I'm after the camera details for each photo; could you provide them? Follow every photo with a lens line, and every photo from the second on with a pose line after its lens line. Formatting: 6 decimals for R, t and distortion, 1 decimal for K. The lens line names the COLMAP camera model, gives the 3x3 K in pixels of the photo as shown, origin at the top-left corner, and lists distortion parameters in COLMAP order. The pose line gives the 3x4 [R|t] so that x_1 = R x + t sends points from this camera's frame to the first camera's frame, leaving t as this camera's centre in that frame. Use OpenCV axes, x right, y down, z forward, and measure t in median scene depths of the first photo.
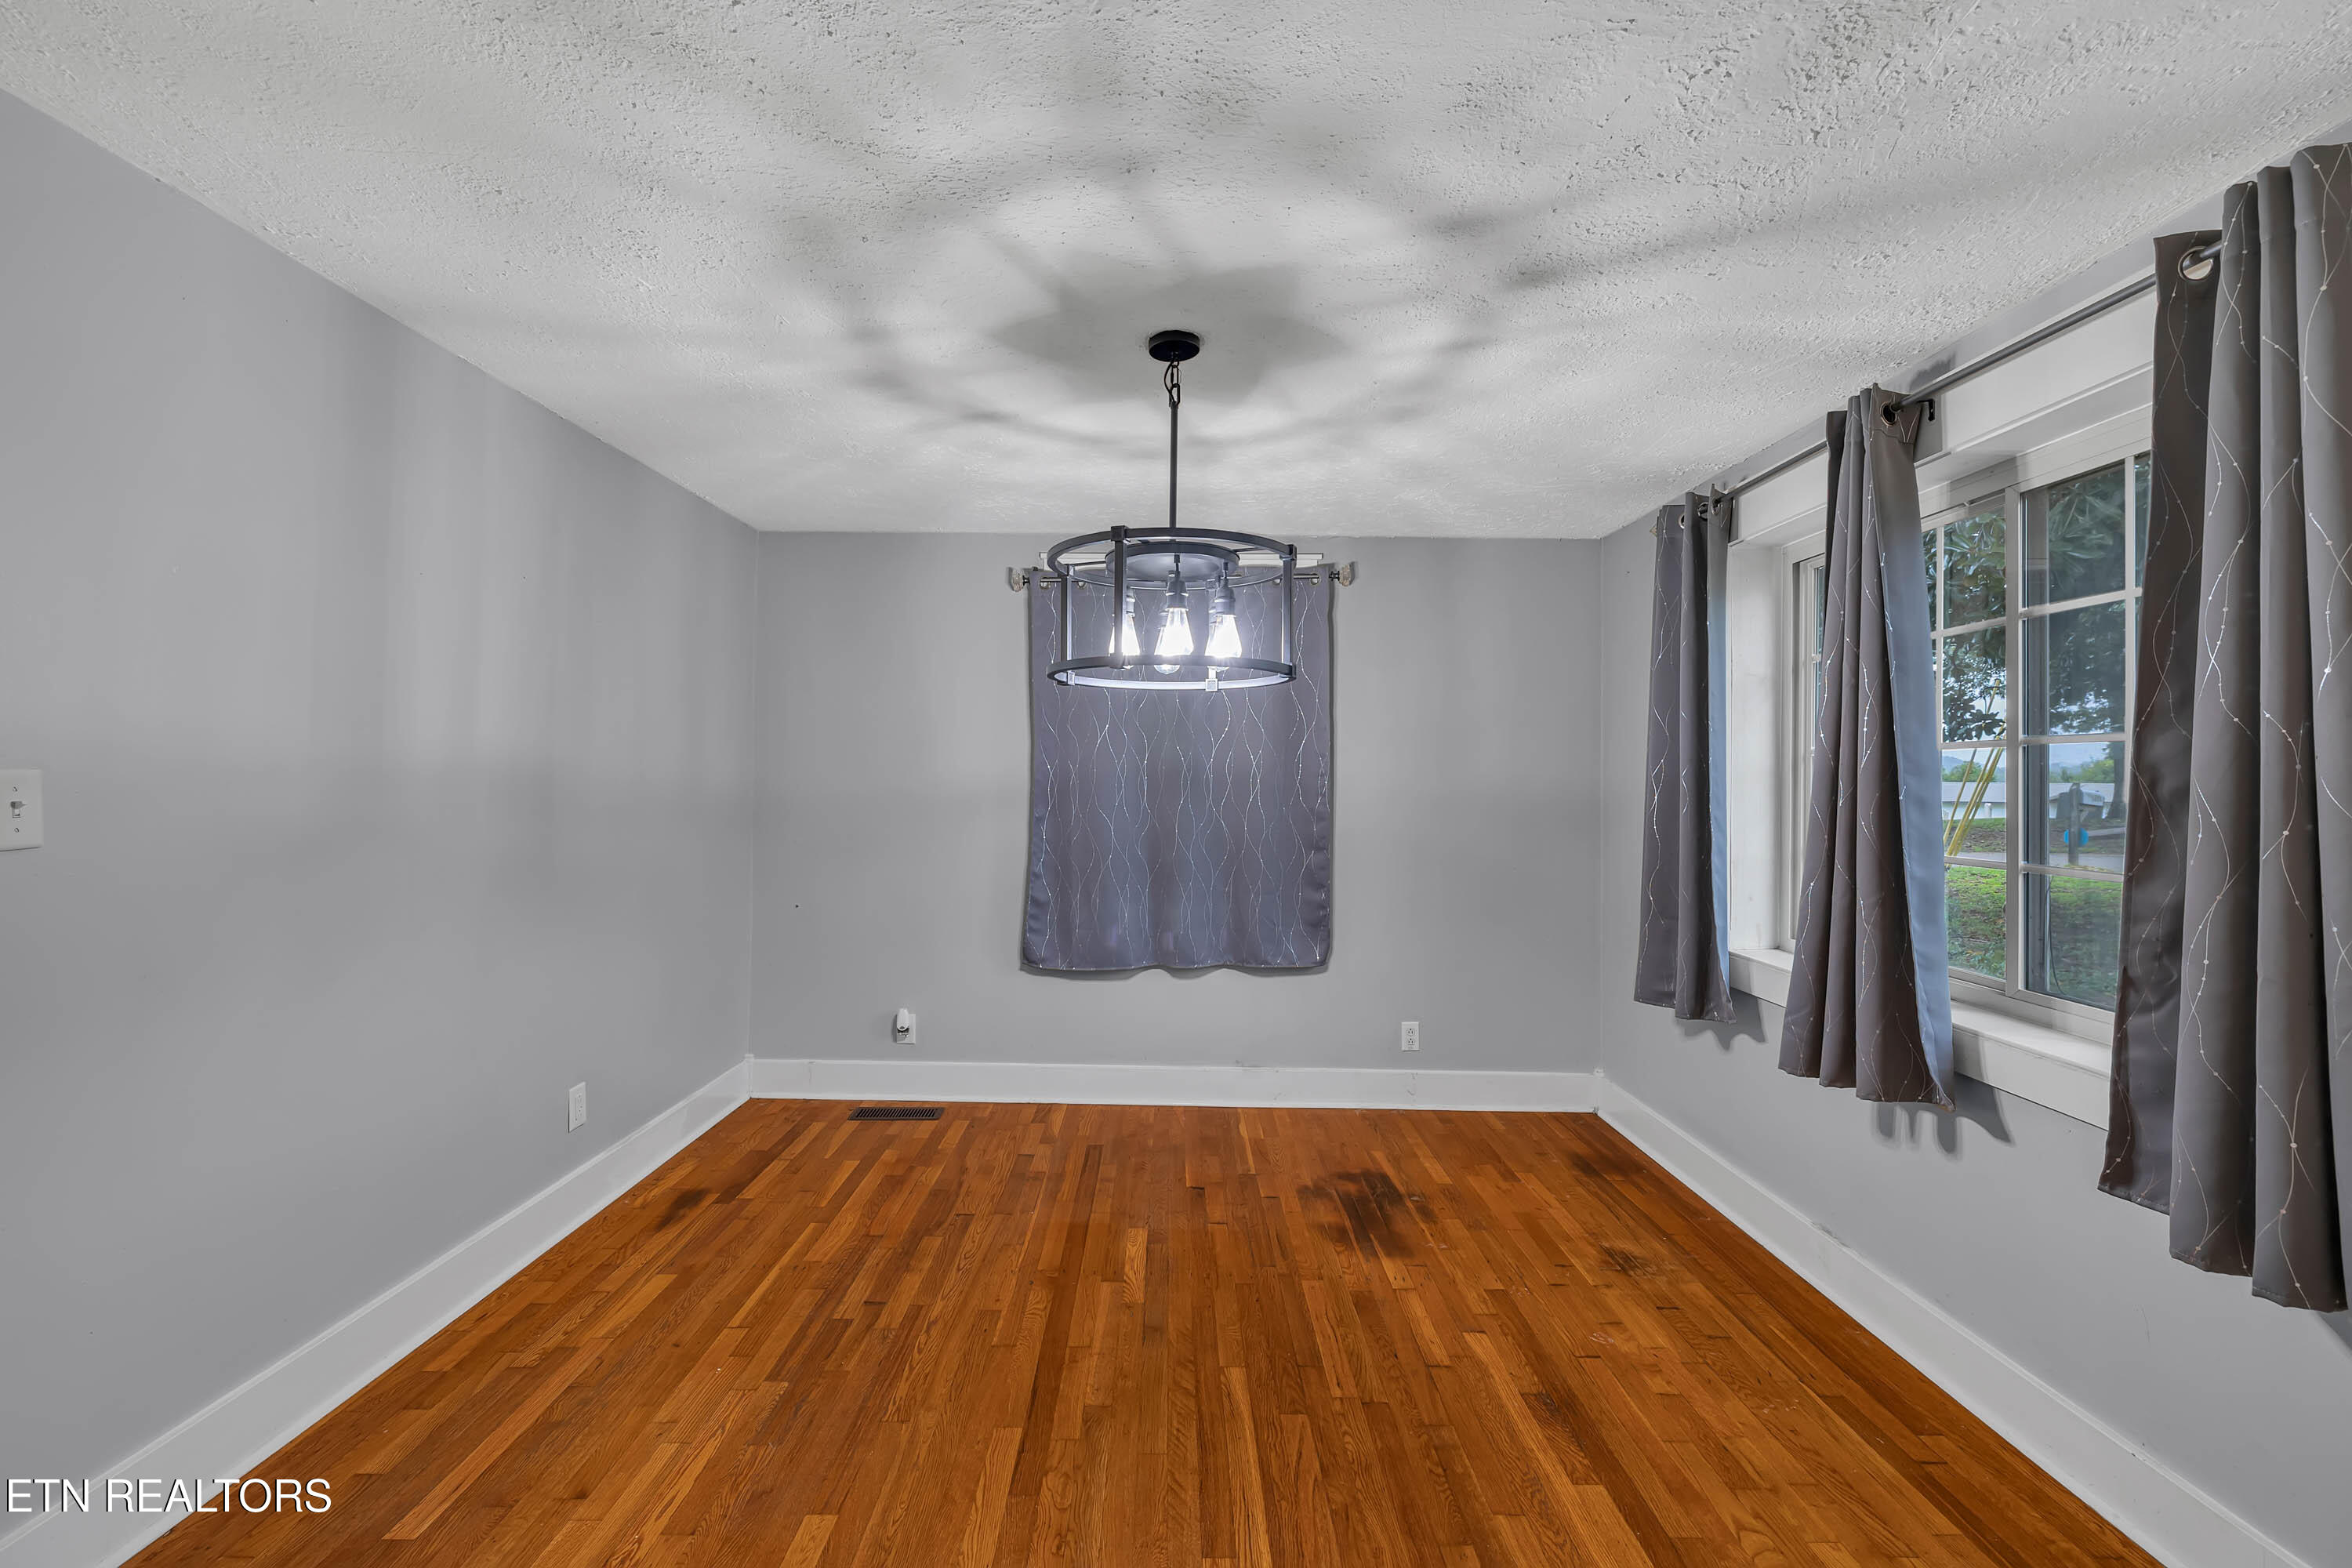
lens RADIAL K [[1004.8, 0, 1158.7], [0, 1004.8, 755.7], [0, 0, 1]] dist [-0.000012, 0.000009]
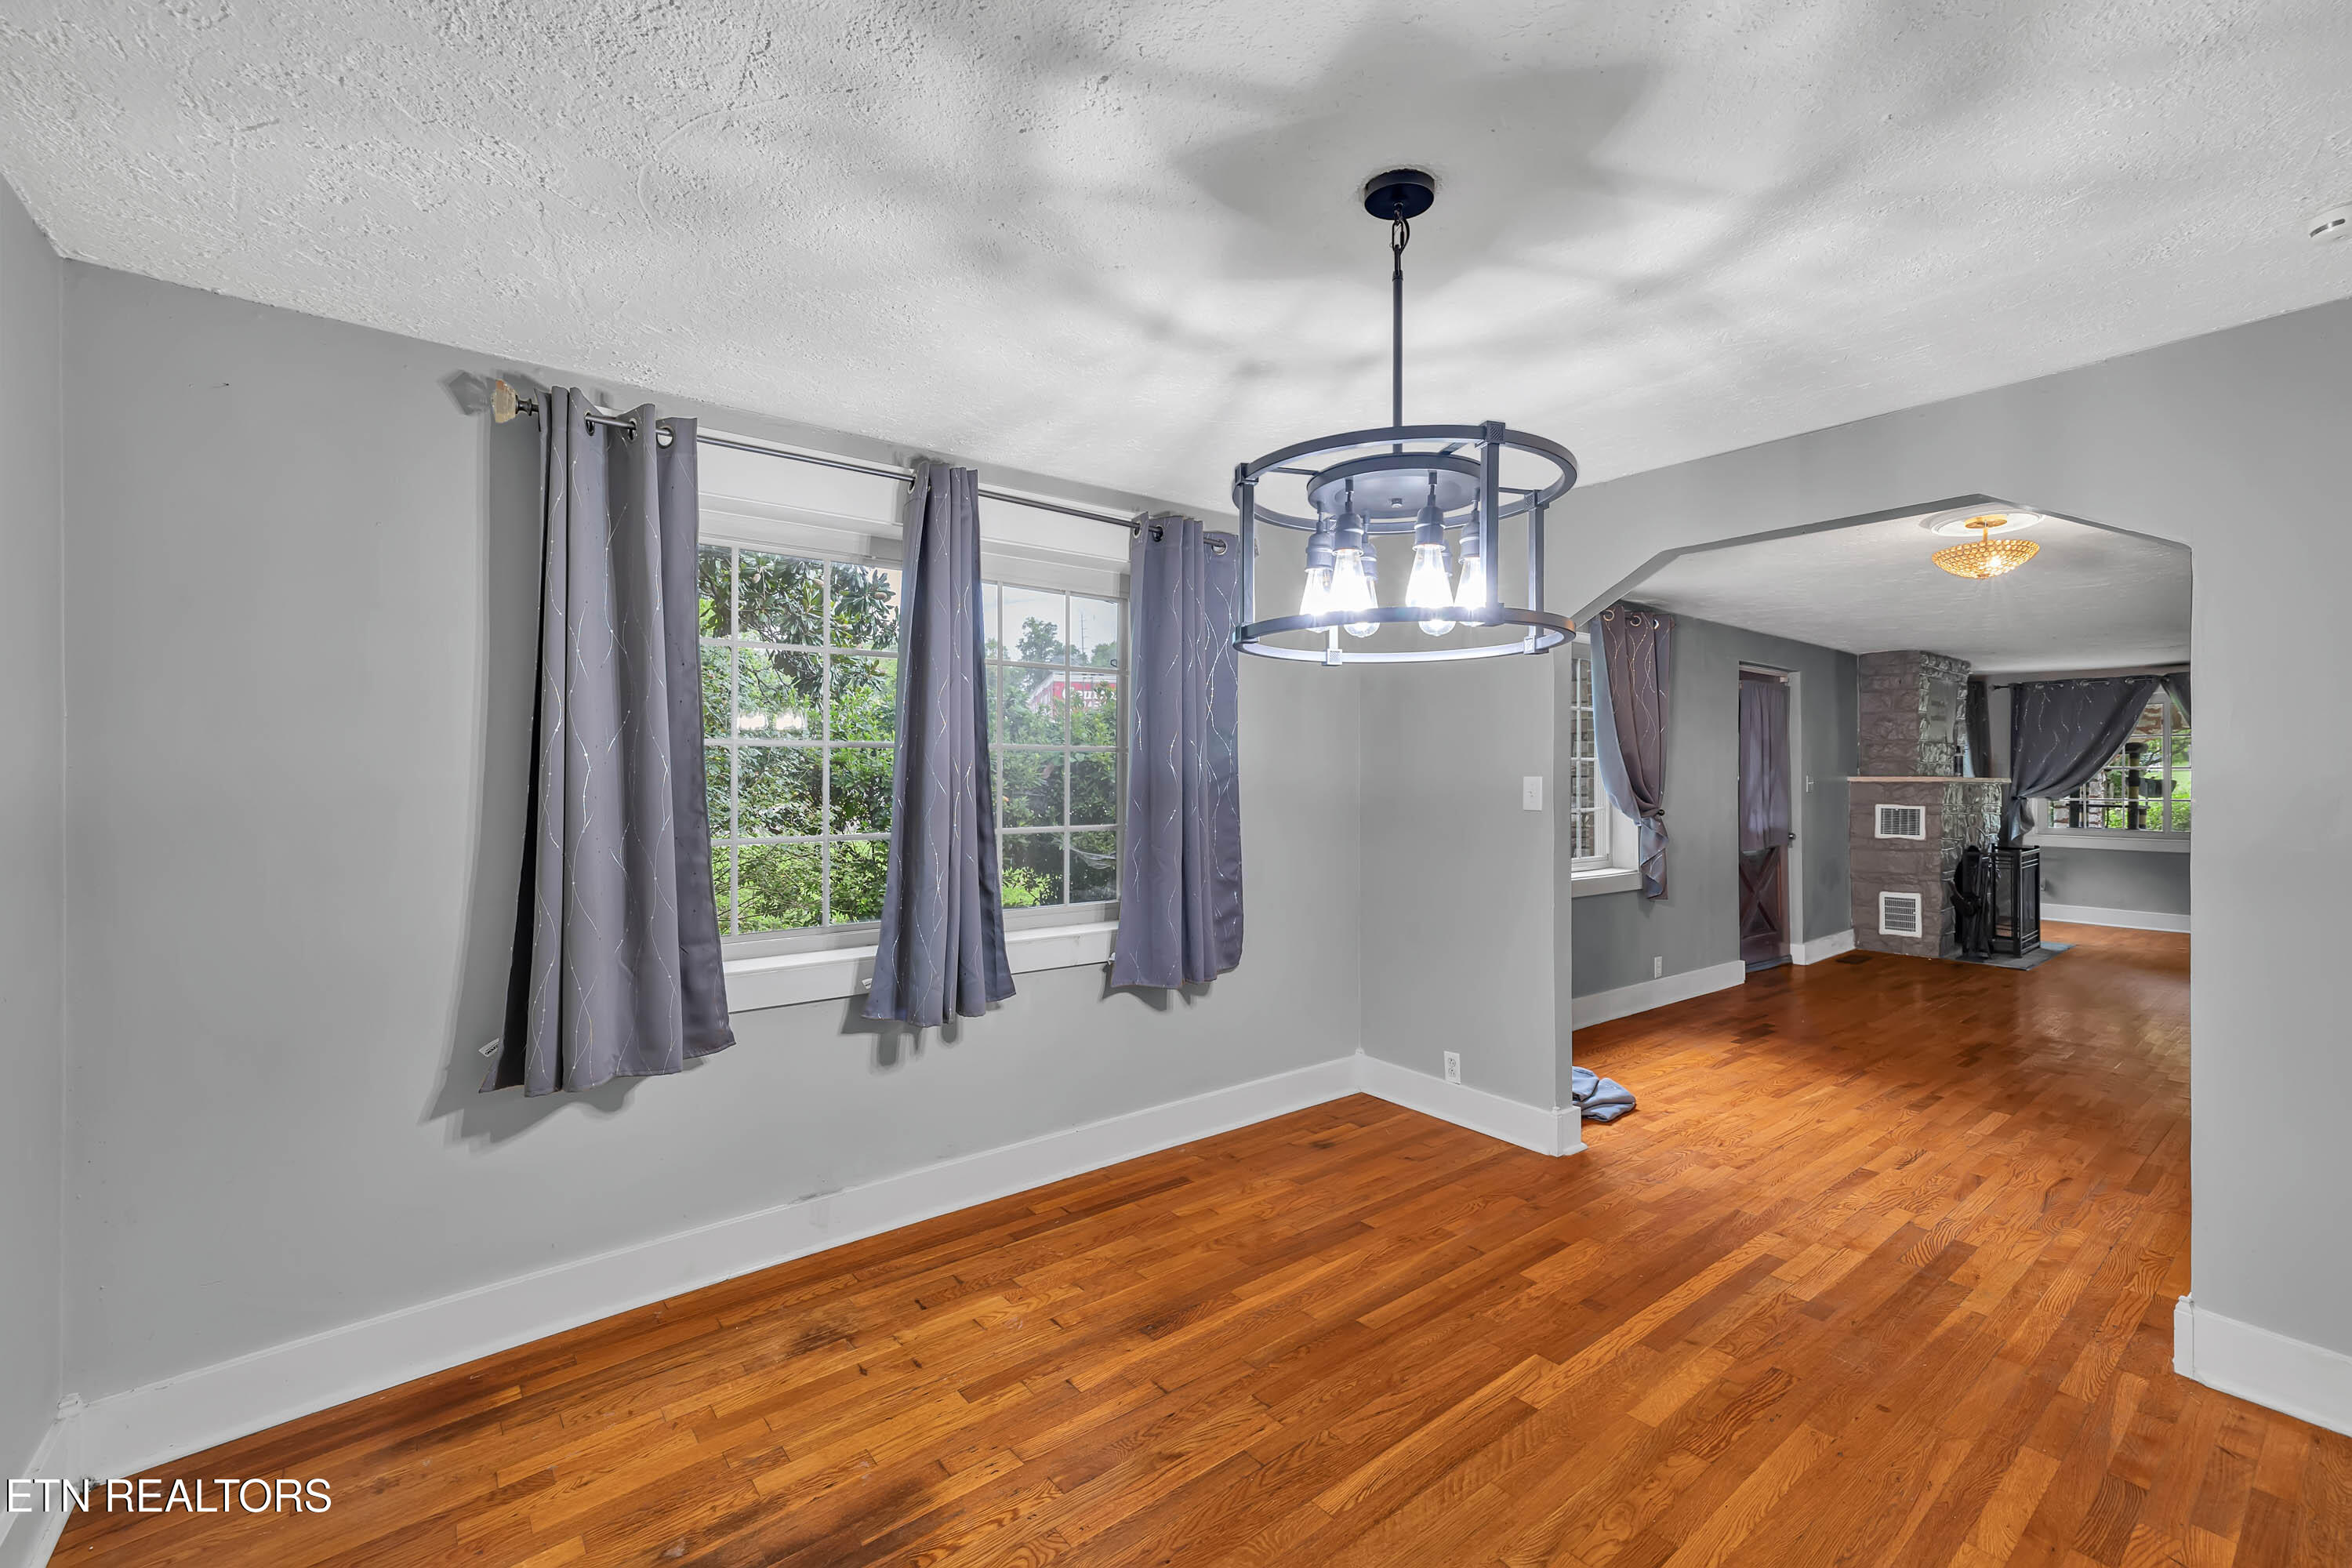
lens RADIAL K [[1018.9, 0, 1176.0], [0, 1018.9, 784.0], [0, 0, 1]] dist [0.022566, 0.000041]
pose [[-0.637876, -0.009786, 0.770077, -0.364208], [-0.018312, 0.999829, -0.002462, 0.028325], [-0.769921, -0.015672, -0.637946, 1.240030]]
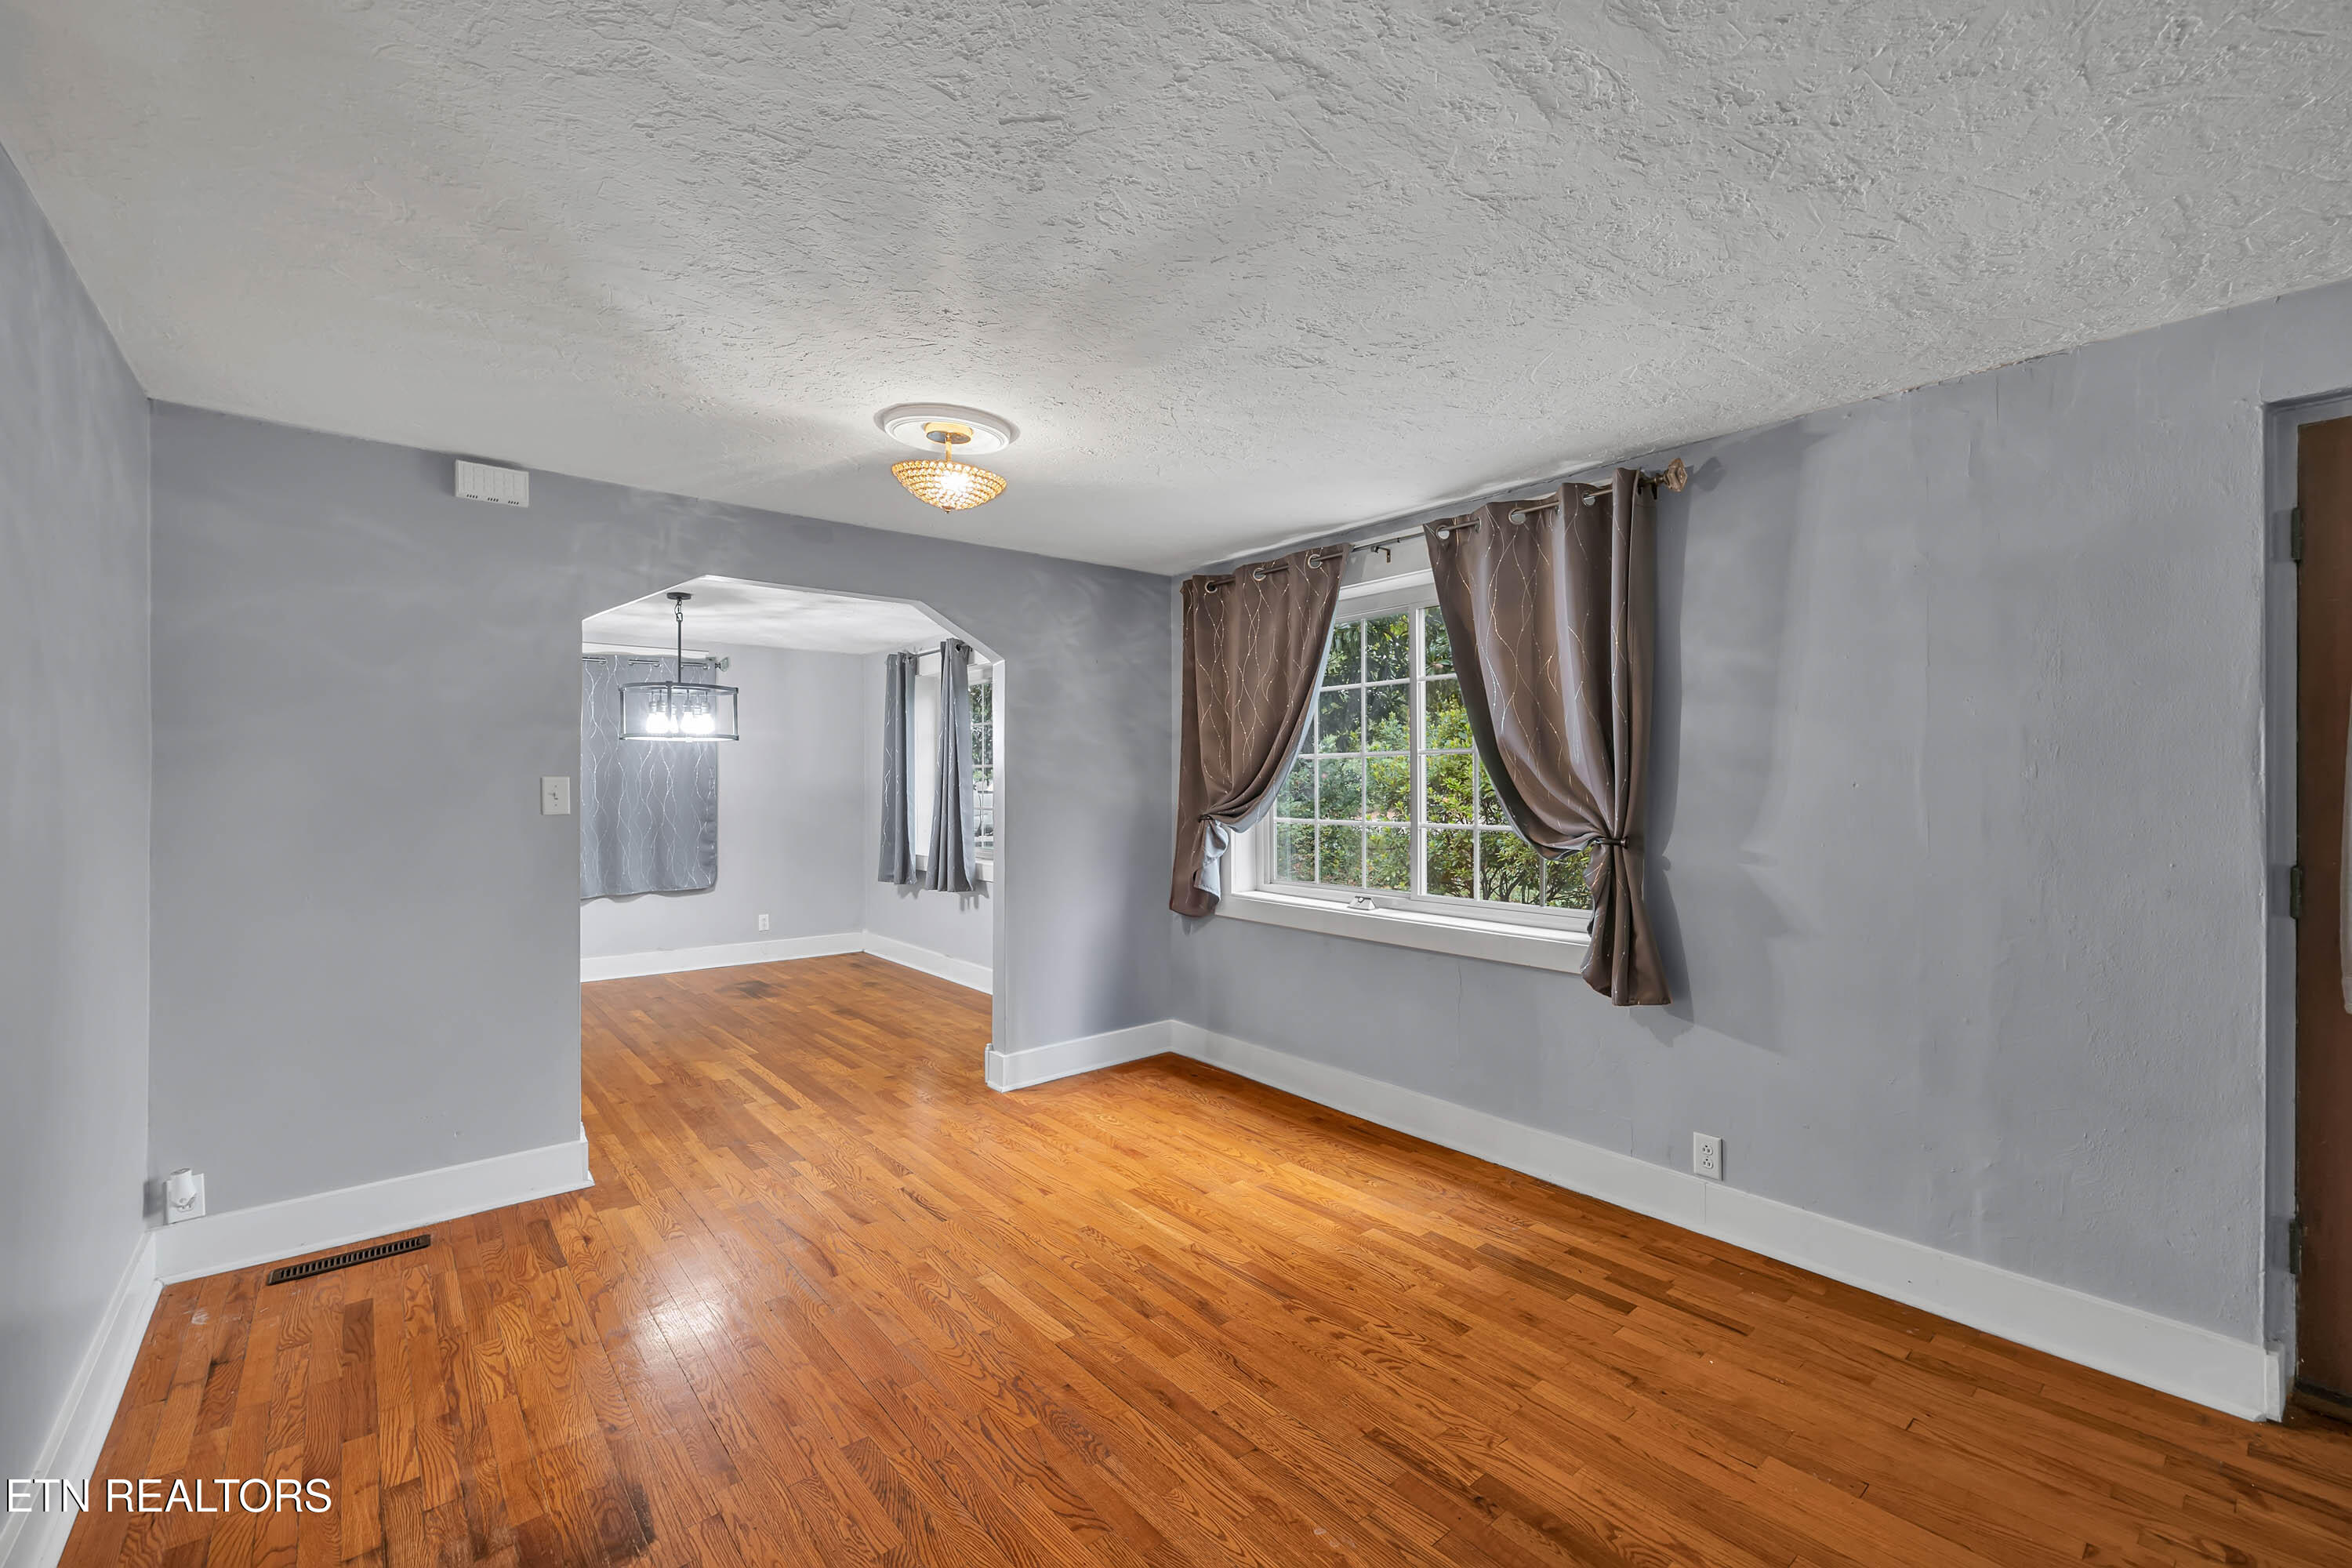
lens RADIAL K [[997.1, 0, 1176.0], [0, 997.1, 784.0], [0, 0, 1]] dist [-0.000112, -0.000056]
pose [[0.769928, -0.011059, 0.638035, -0.447614], [-0.004250, 0.999739, 0.022457, -0.019831], [-0.638116, -0.020001, 0.769680, -1.187427]]
